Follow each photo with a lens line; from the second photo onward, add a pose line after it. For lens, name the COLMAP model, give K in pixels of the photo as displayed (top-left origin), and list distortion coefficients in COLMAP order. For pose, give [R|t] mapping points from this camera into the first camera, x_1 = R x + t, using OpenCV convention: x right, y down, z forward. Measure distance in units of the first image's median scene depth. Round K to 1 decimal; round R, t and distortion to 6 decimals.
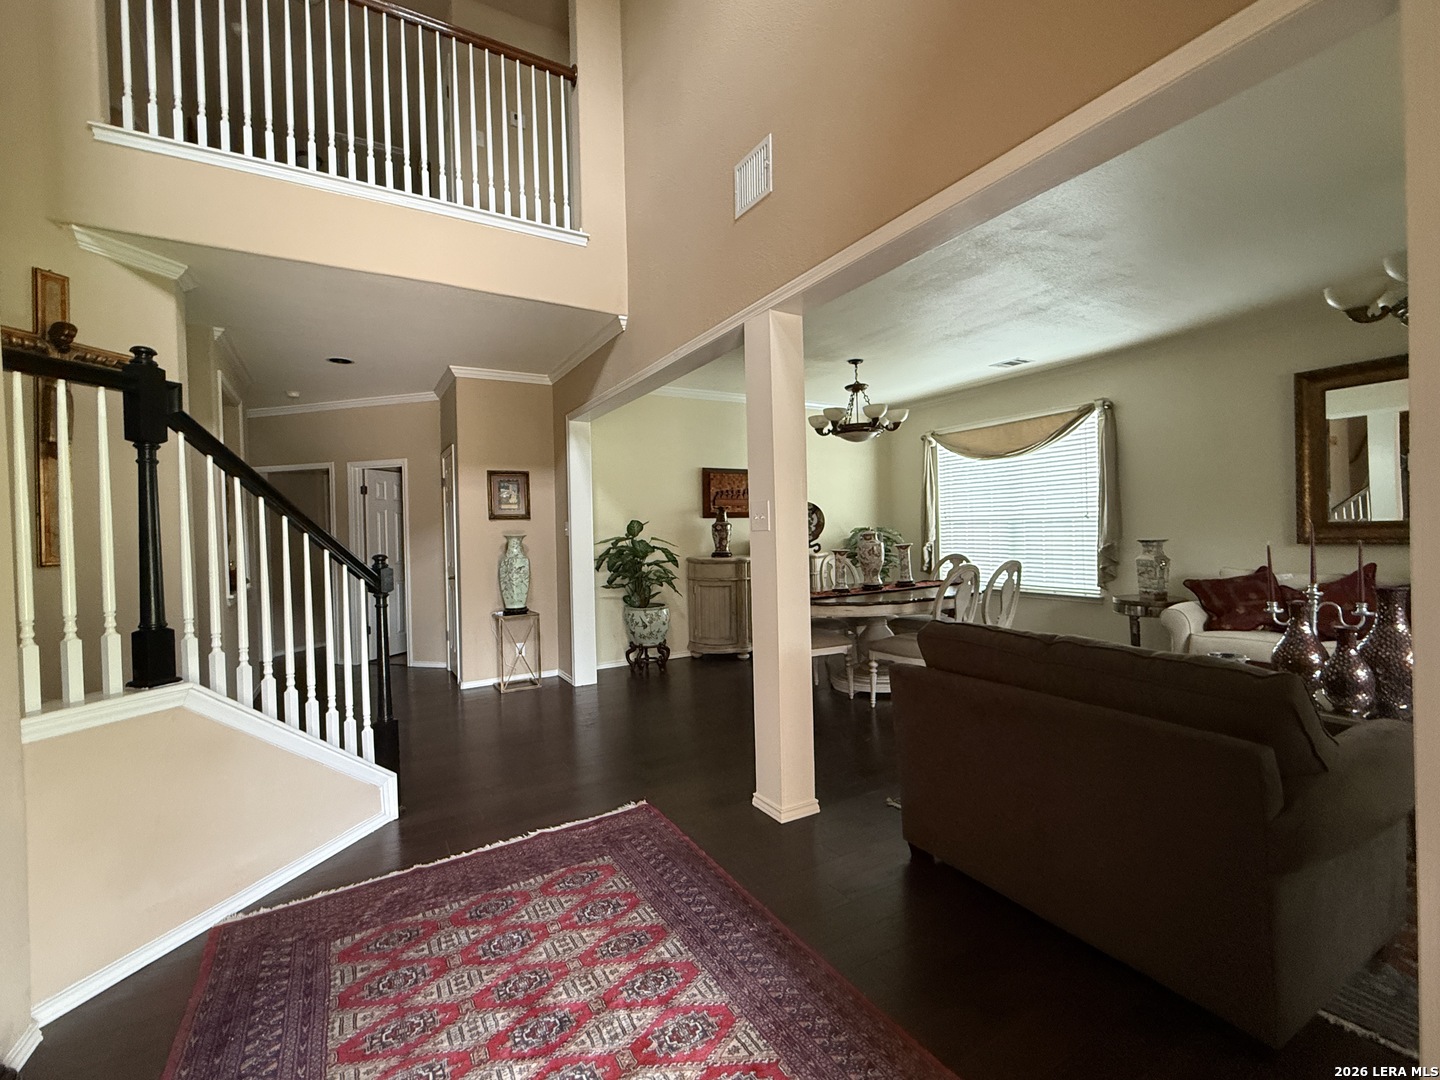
lens RADIAL K [[636.9, 0, 720.0], [0, 636.9, 540.0], [0, 0, 1]] dist [0.000276, -0.000070]
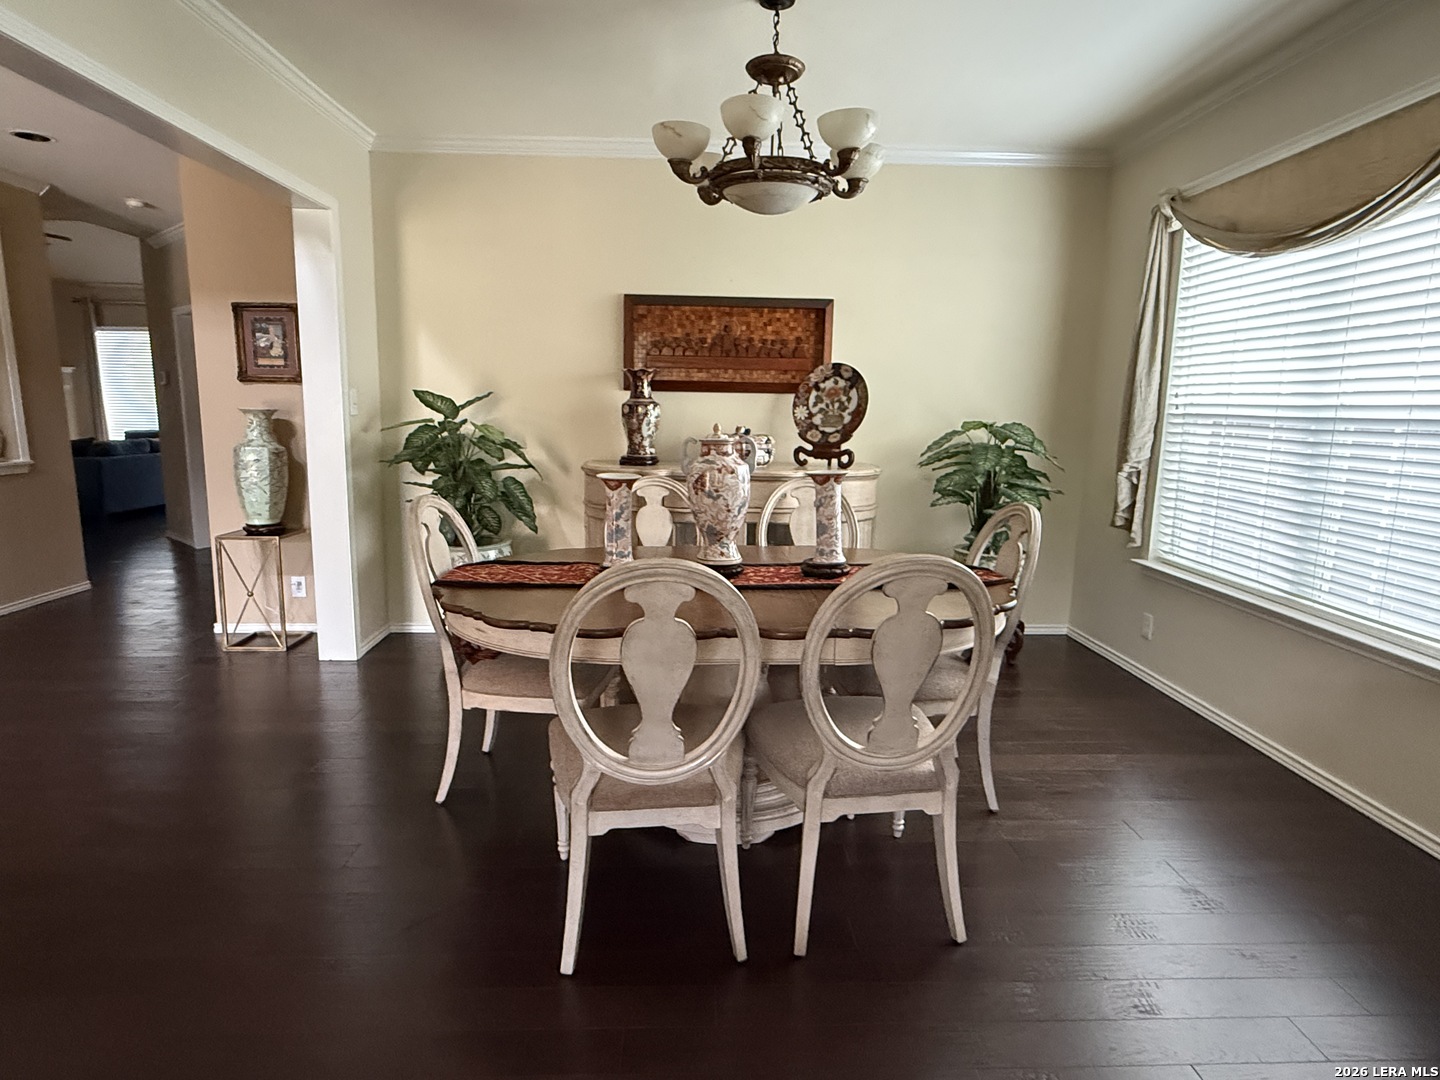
lens RADIAL K [[777.0, 0, 720.0], [0, 777.0, 540.0], [0, 0, 1]] dist [-0.003325, -0.000123]
pose [[0.877760, 0.118664, -0.464173, 0.371612], [-0.044704, 0.984901, 0.167249, -0.023152], [0.477011, -0.126054, 0.869811, 0.445852]]
